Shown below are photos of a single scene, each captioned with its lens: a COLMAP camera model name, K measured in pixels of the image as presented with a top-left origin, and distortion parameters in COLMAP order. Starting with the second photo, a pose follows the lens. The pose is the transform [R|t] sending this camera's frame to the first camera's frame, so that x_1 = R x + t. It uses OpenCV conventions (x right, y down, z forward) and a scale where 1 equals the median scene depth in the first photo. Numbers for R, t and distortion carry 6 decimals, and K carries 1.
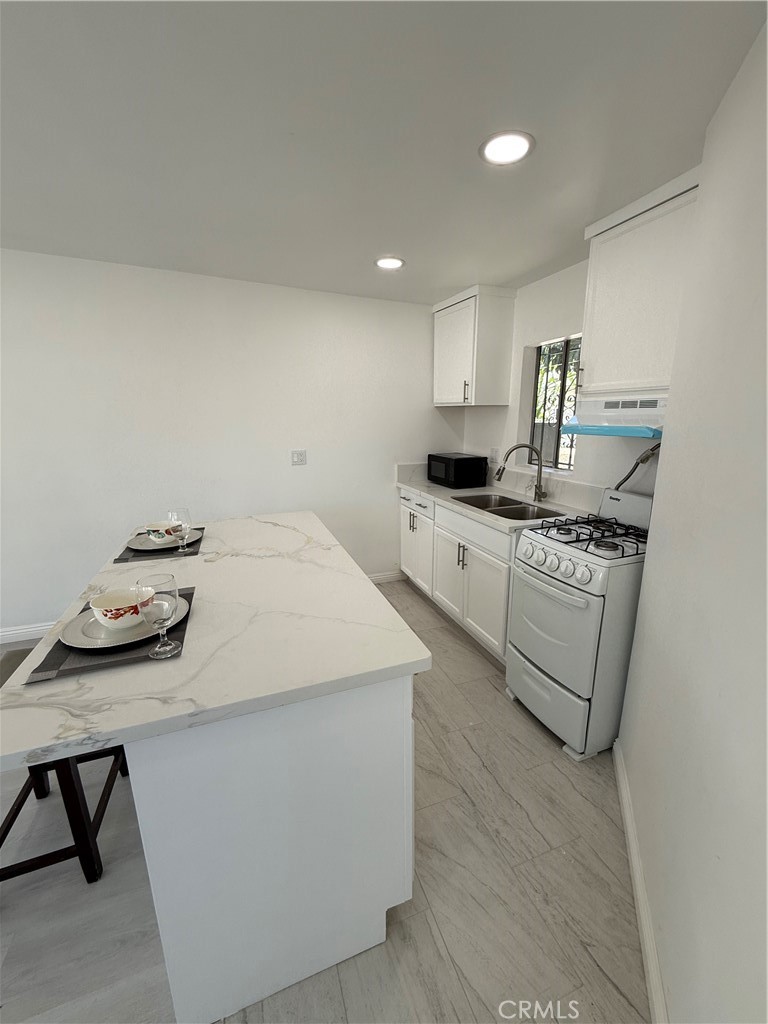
lens RADIAL K [[409.5, 0, 385.7], [0, 409.5, 512.1], [0, 0, 1]] dist [-0.001922, 0.000495]
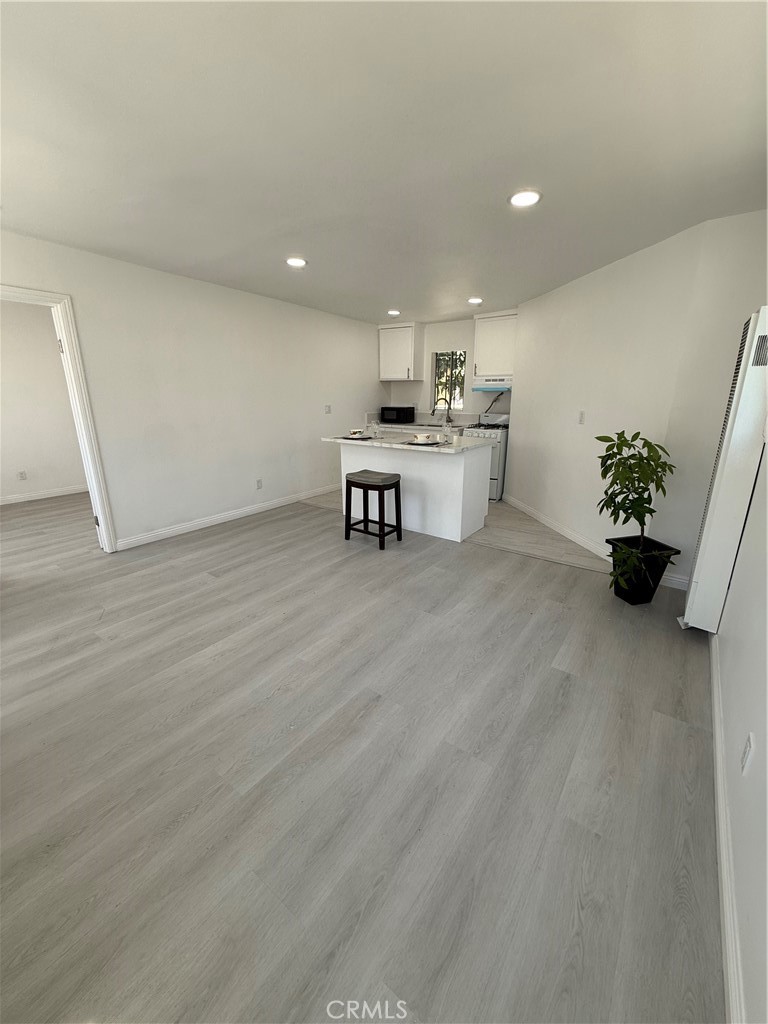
lens RADIAL K [[409.5, 0, 387.9], [0, 409.5, 509.4], [0, 0, 1]] dist [-0.001922, 0.000495]
pose [[0.834344, -0.151997, 0.529874, -1.035572], [0.128372, 0.988381, 0.081385, 0.188087], [-0.536088, 0.000118, 0.844162, -0.635966]]
